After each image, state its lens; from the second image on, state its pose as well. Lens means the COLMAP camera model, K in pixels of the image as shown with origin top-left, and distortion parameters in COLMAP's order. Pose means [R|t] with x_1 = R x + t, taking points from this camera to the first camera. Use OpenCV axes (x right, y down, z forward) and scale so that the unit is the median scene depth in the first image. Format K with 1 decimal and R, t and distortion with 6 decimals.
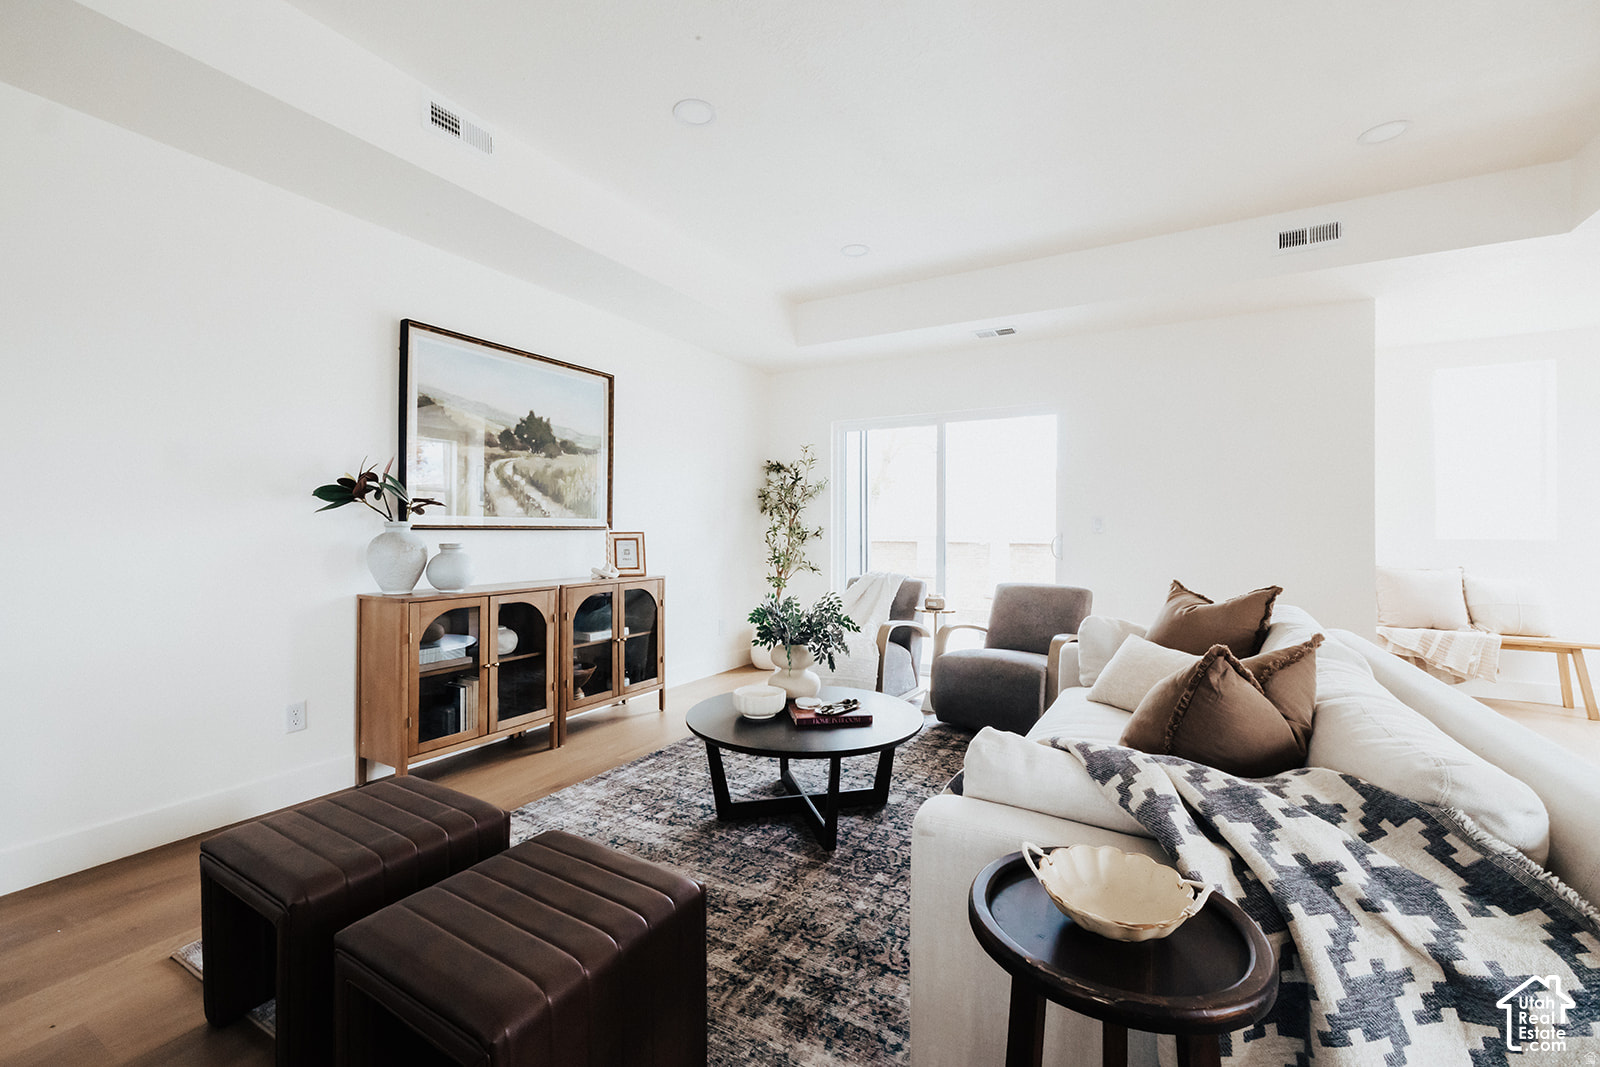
lens RADIAL K [[656.9, 0, 798.3], [0, 656.9, 529.6], [0, 0, 1]] dist [0.000136, 0.000016]
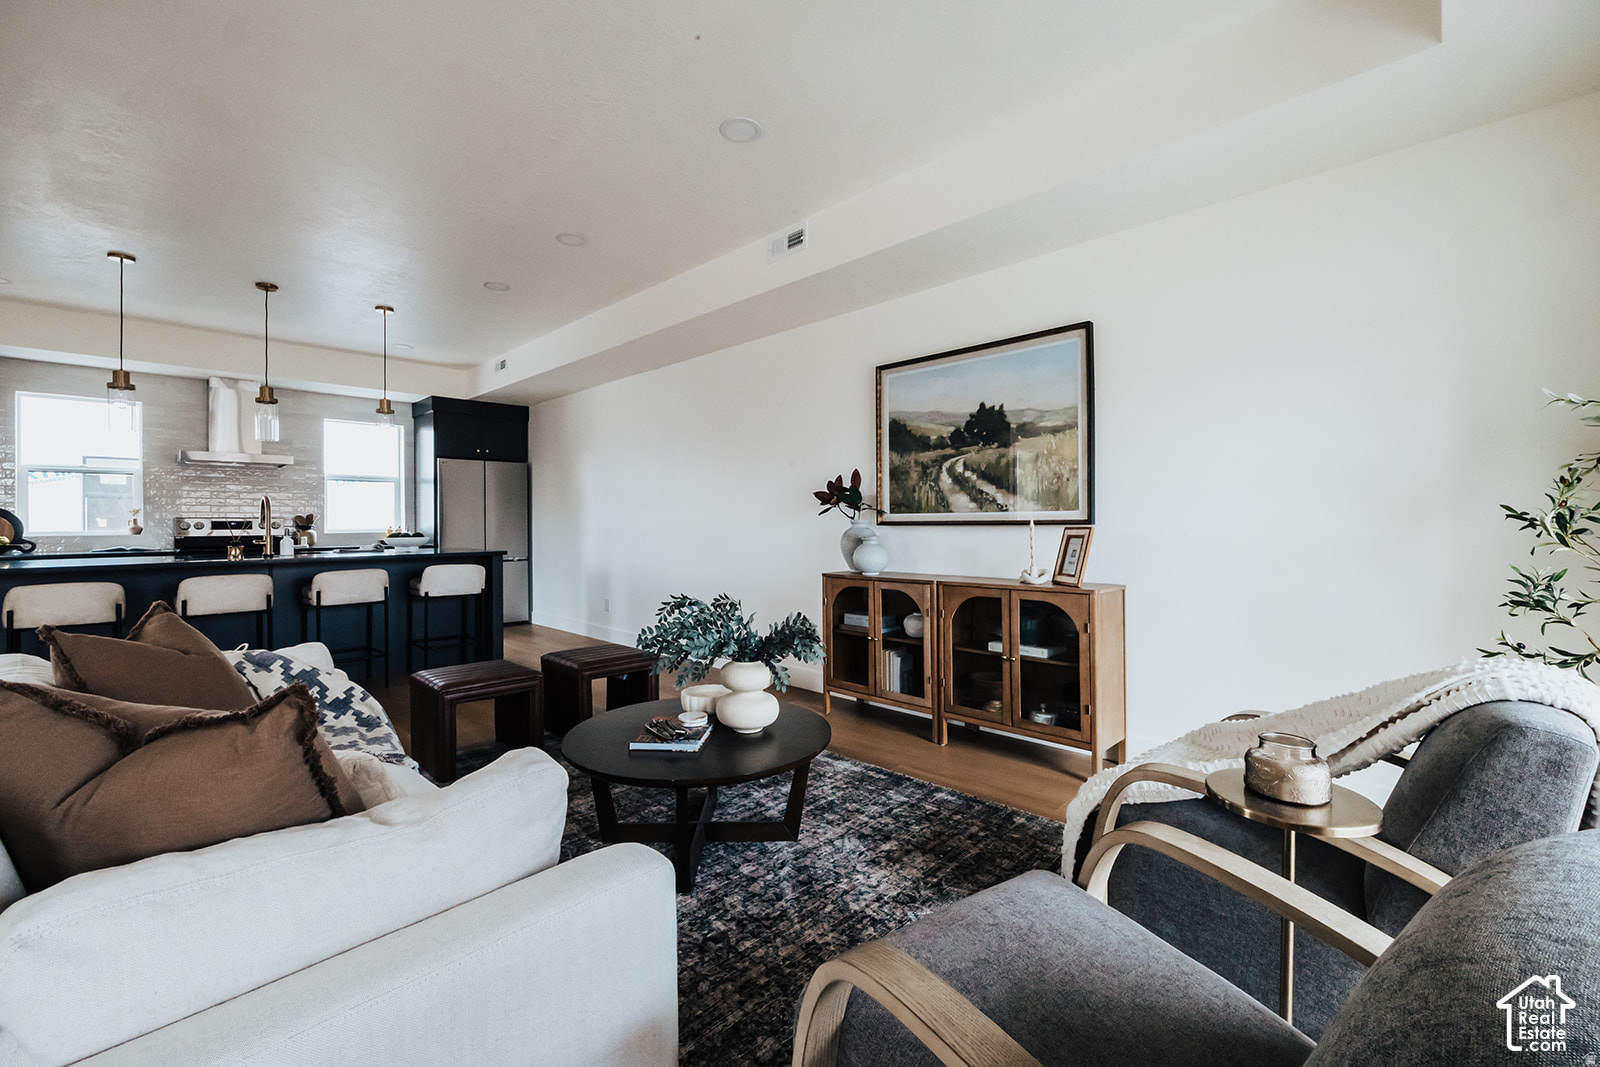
lens RADIAL K [[656.9, 0, 802.8], [0, 656.9, 530.3], [0, 0, 1]] dist [0.000136, 0.000016]
pose [[-0.238500, -0.001394, -0.971142, 0.614732], [0.001937, 0.999996, -0.001911, 0.010081], [0.971141, -0.002337, -0.238496, 0.988144]]
